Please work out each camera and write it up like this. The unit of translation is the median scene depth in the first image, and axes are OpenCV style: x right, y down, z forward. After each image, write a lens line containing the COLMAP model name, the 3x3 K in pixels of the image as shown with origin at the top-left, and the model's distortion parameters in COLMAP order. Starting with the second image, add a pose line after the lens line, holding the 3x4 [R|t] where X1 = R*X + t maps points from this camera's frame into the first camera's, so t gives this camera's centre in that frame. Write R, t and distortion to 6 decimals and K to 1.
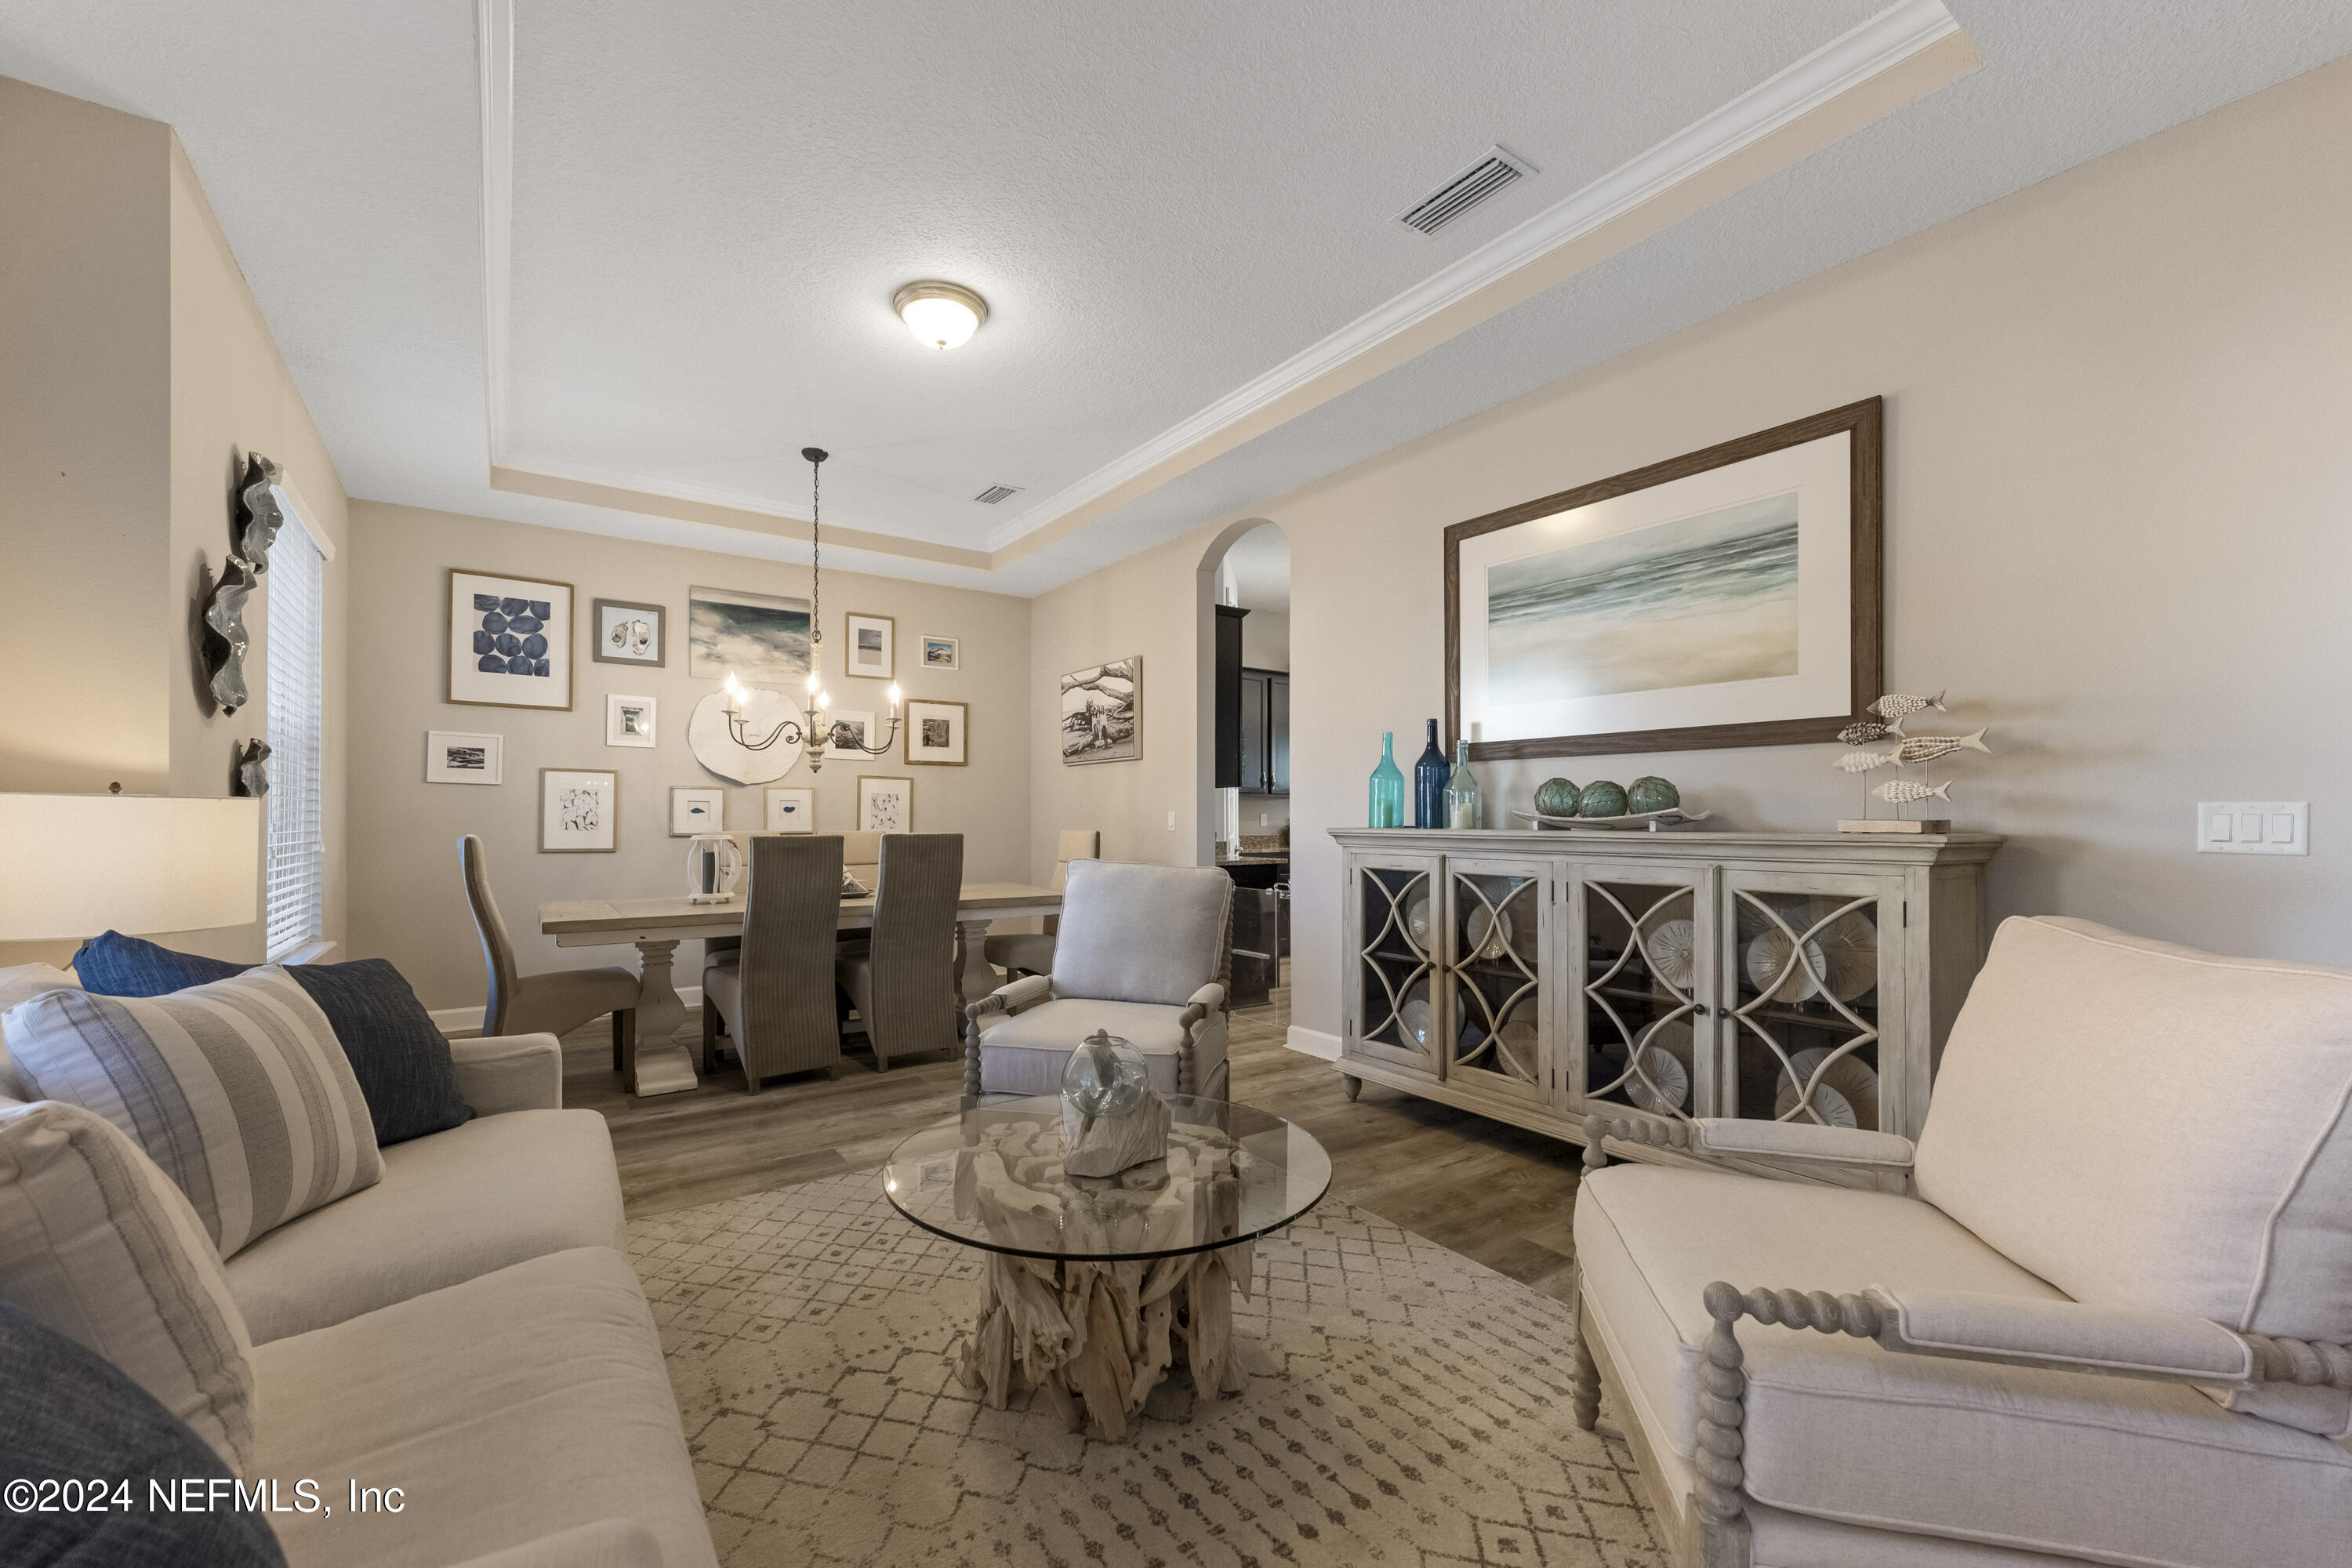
lens RADIAL K [[954.6, 0, 1157.5], [0, 954.6, 827.7], [0, 0, 1]] dist [0.000140, 0.000199]
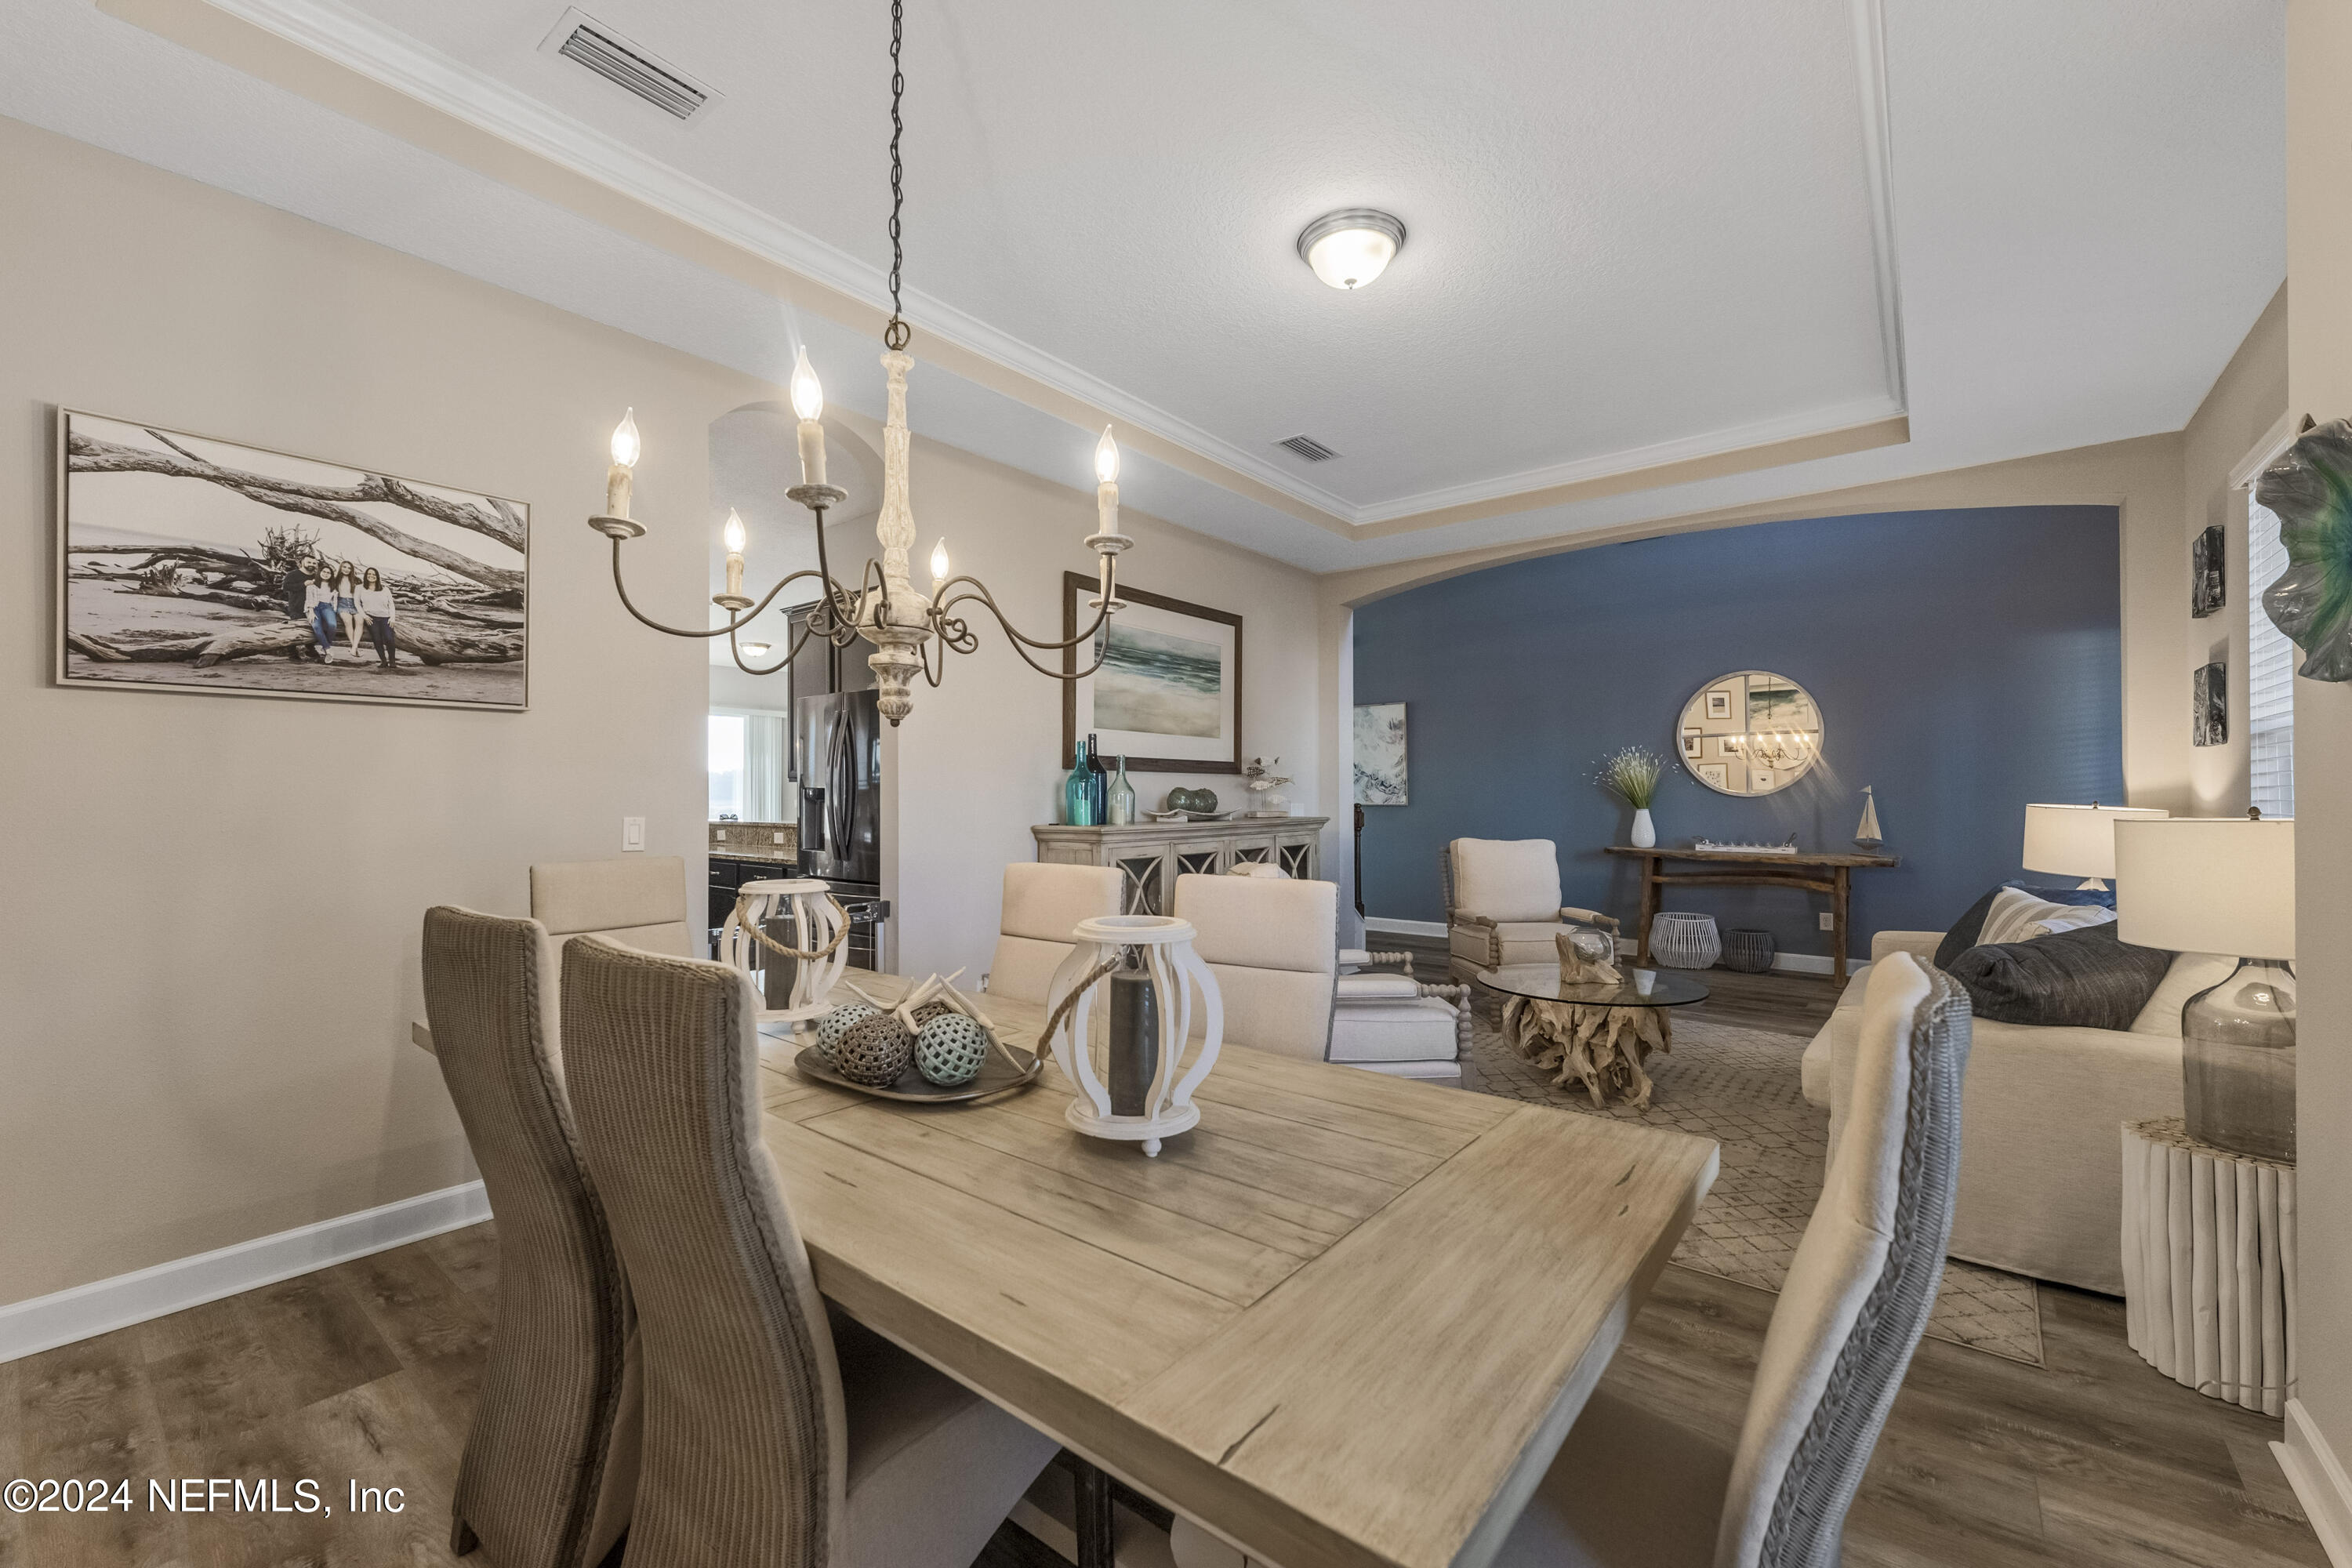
lens RADIAL K [[954.6, 0, 1158.8], [0, 954.6, 775.7], [0, 0, 1]] dist [0.000140, 0.000199]
pose [[-0.290747, 0.012442, 0.956719, -0.930985], [0.009320, 0.999905, -0.010171, -0.048801], [-0.956754, 0.005959, -0.290836, 1.323615]]
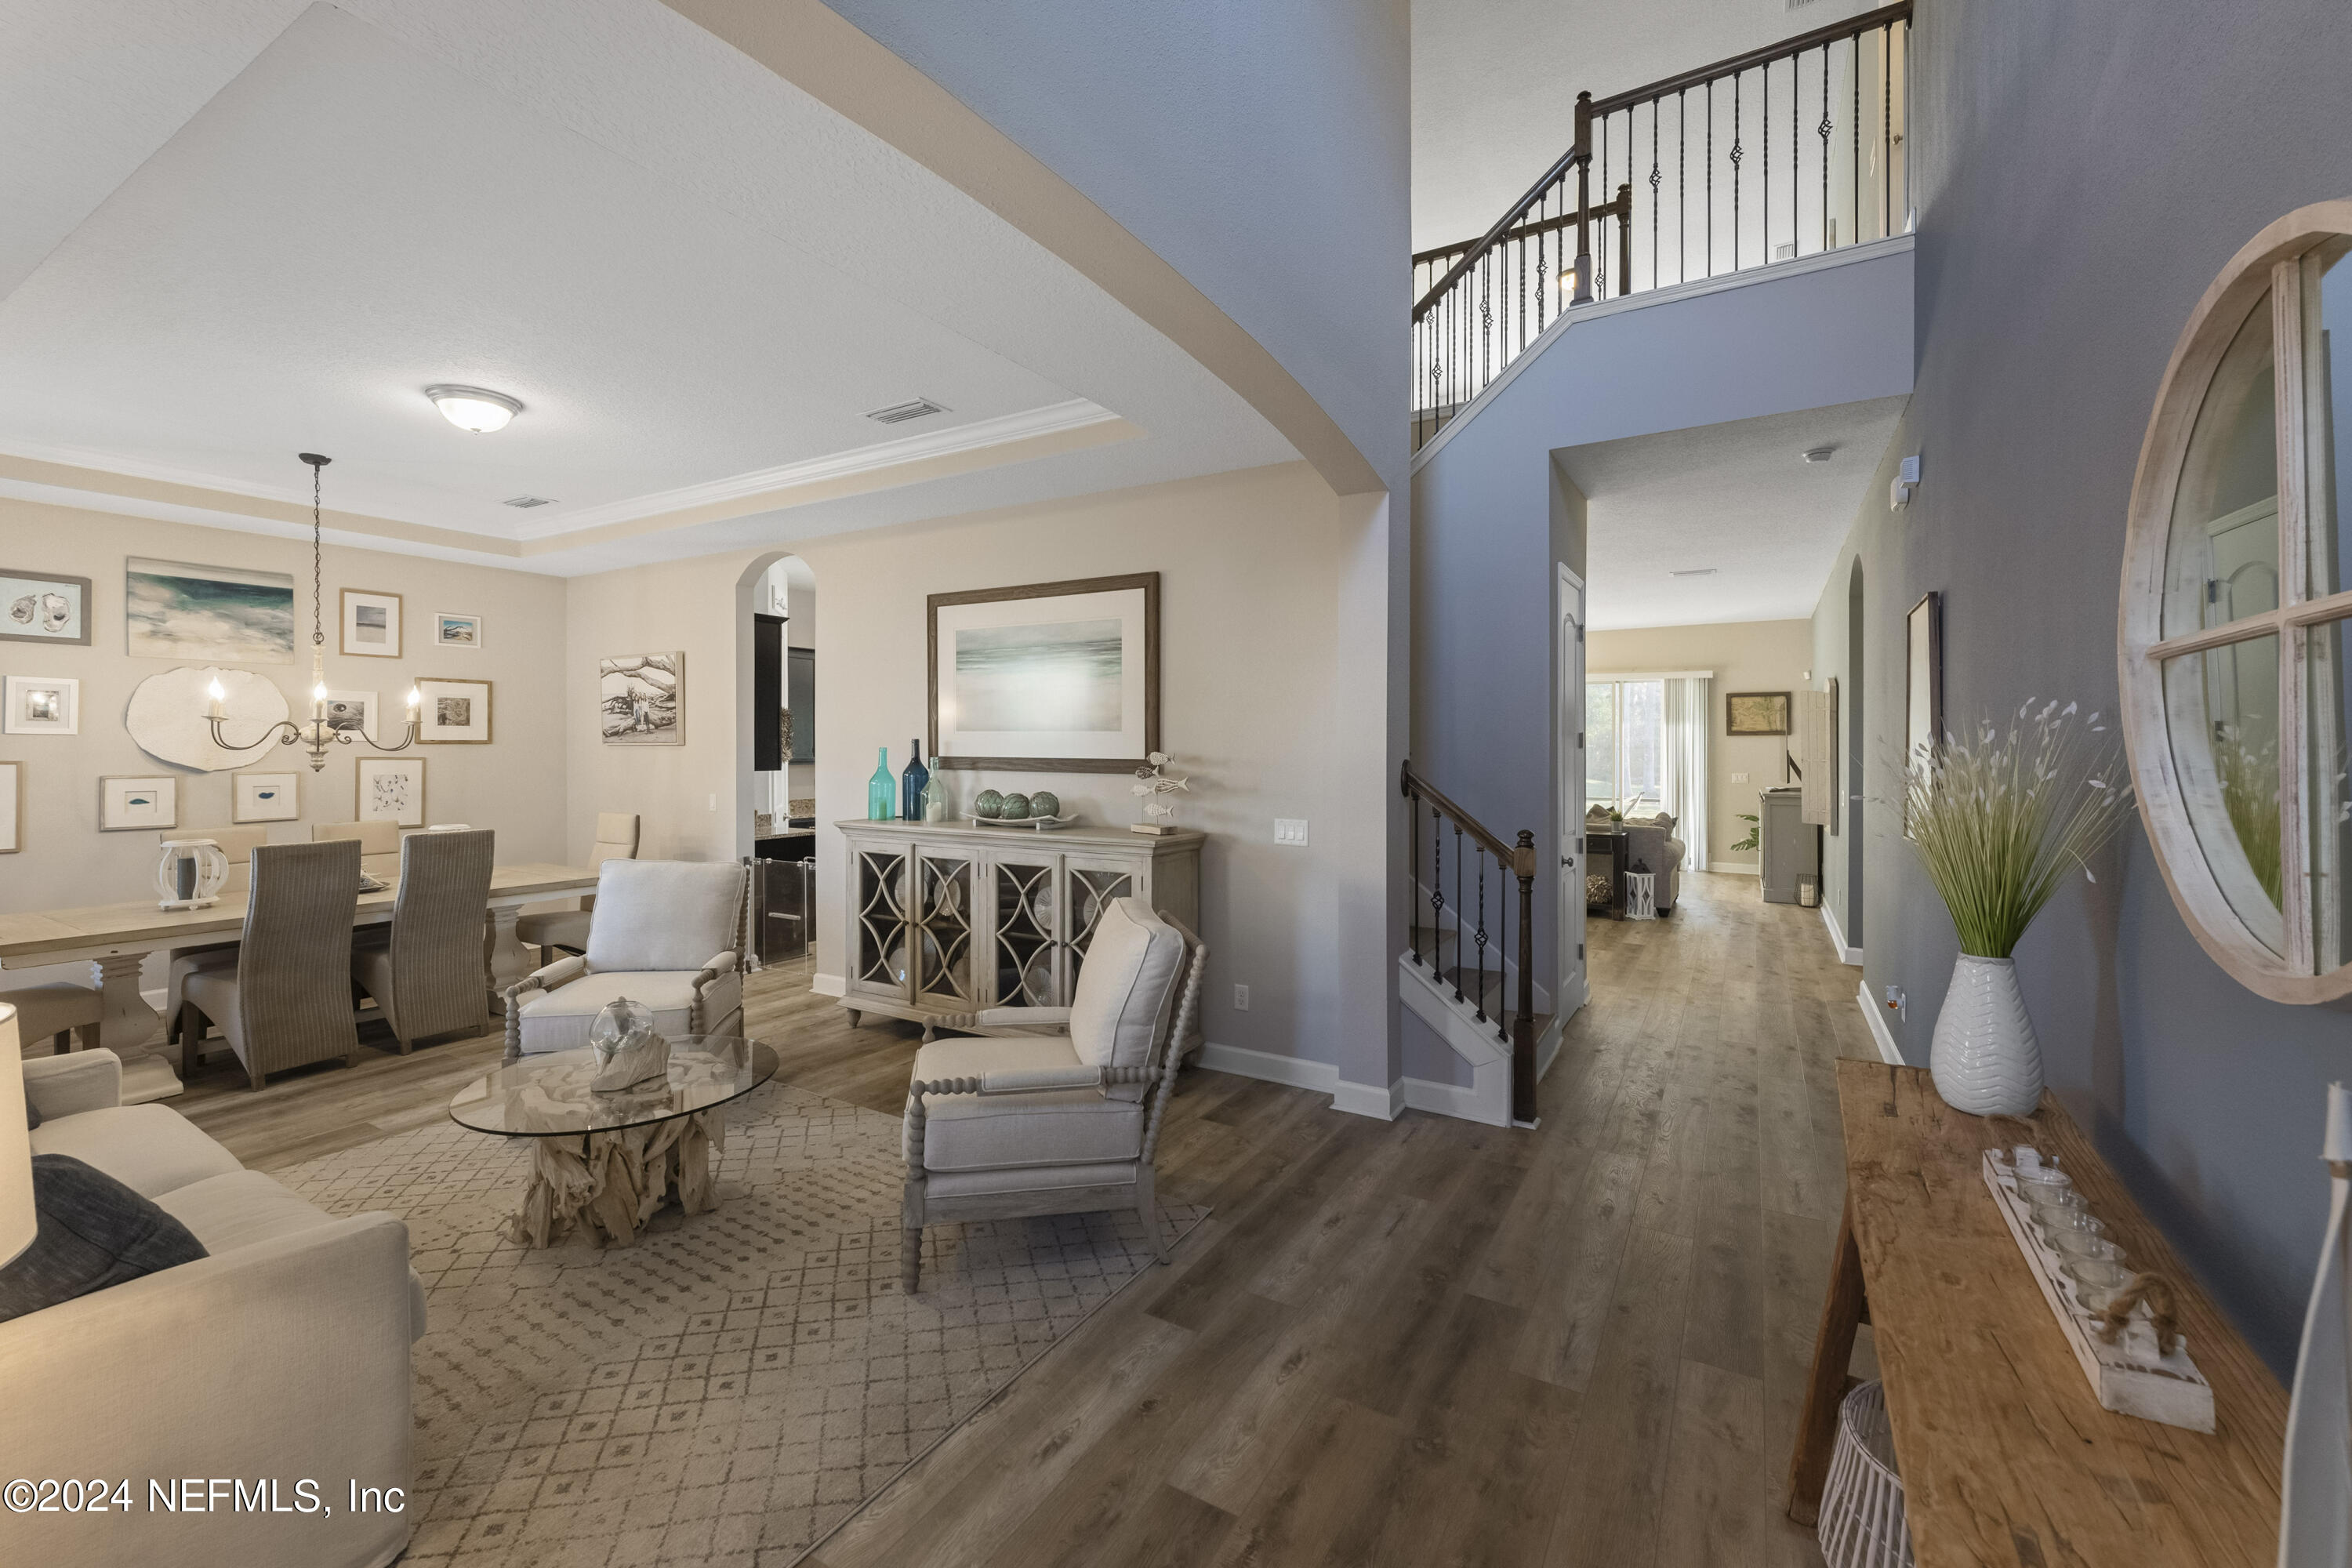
lens RADIAL K [[954.6, 0, 1184.9], [0, 954.6, 757.2], [0, 0, 1]] dist [0.000140, 0.000199]
pose [[0.903843, -0.001603, 0.427862, 0.055437], [0.001741, 0.999998, 0.000067, -0.090591], [-0.427862, 0.000684, 0.903844, -0.406097]]
